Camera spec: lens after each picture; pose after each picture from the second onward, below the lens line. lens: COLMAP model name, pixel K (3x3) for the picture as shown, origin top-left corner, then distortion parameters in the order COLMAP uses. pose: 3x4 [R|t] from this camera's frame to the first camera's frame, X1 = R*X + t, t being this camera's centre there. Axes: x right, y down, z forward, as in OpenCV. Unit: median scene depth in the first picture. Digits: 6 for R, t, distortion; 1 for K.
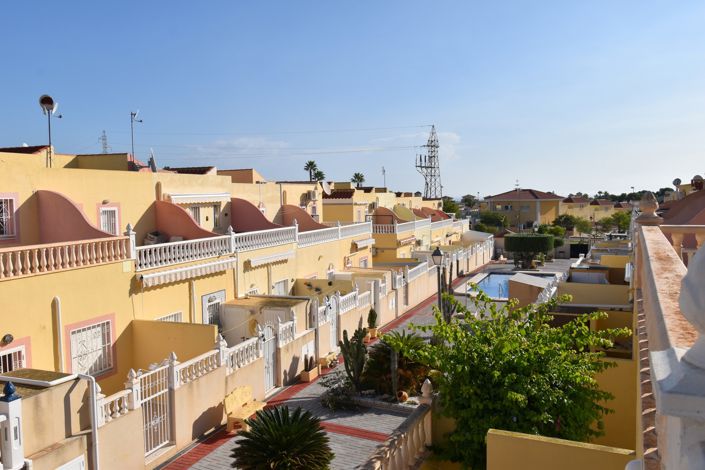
lens RADIAL K [[573.4, 0, 352.5], [0, 573.4, 235.0], [0, 0, 1]] dist [0.002171, -0.043048]
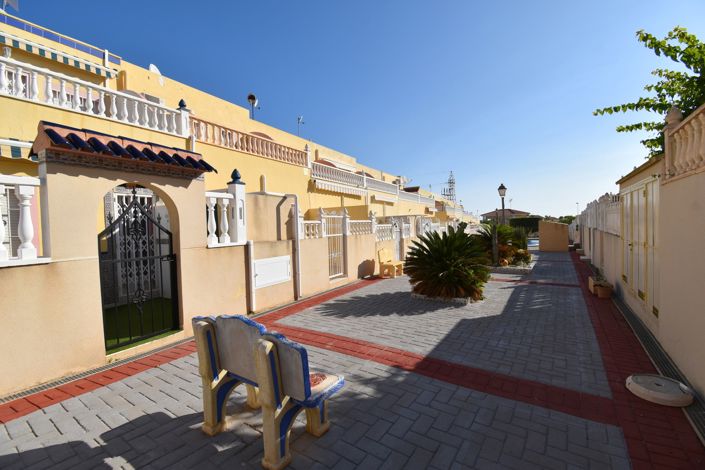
lens RADIAL K [[310.7, 0, 352.5], [0, 310.7, 235.0], [0, 0, 1]] dist [0.002236, -0.016204]
pose [[0.987926, -0.007934, -0.154726, -0.184528], [0.005164, 0.999819, -0.018294, 0.282472], [0.154843, 0.017274, 0.987788, 0.279761]]
